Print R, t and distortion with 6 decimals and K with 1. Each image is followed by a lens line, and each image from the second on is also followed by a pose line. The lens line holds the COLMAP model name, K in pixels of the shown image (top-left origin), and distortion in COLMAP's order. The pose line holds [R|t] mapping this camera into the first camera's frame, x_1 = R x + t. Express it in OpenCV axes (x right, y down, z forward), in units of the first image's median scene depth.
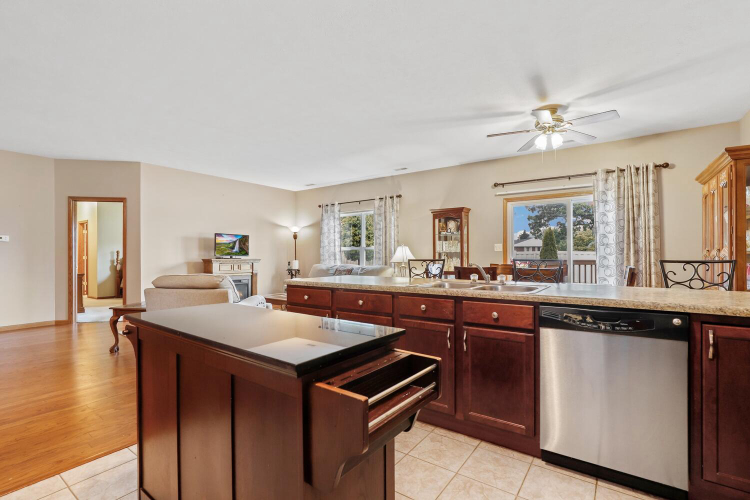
lens RADIAL K [[350.8, 0, 372.3], [0, 350.8, 254.1], [0, 0, 1]] dist [0.019228, -0.000585]
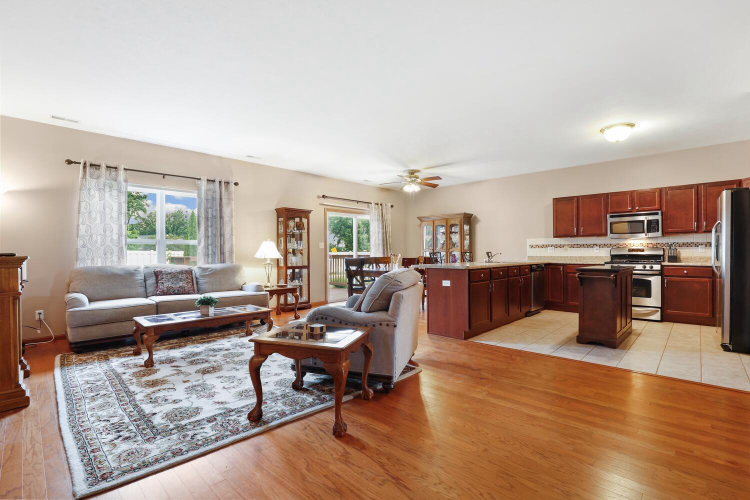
lens RADIAL K [[350.8, 0, 380.3], [0, 350.8, 252.2], [0, 0, 1]] dist [0.019228, -0.000585]
pose [[0.147479, 0.003148, 0.989060, -0.697666], [0.002846, 0.999989, -0.003607, 0.009115], [-0.989061, 0.003347, 0.147468, 0.485882]]
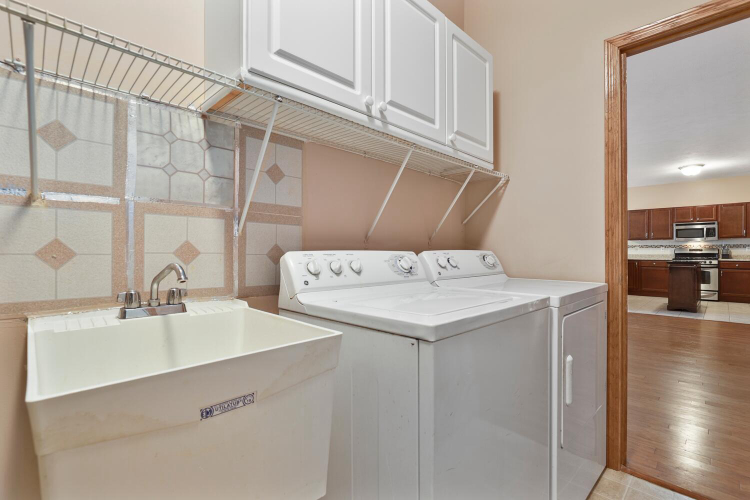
lens RADIAL K [[350.8, 0, 369.7], [0, 350.8, 252.5], [0, 0, 1]] dist [0.019228, -0.000585]
pose [[0.192107, 0.005004, 0.981361, -1.259014], [-0.003792, 0.999983, -0.004357, 0.024270], [-0.981367, -0.002884, 0.192123, 0.948182]]
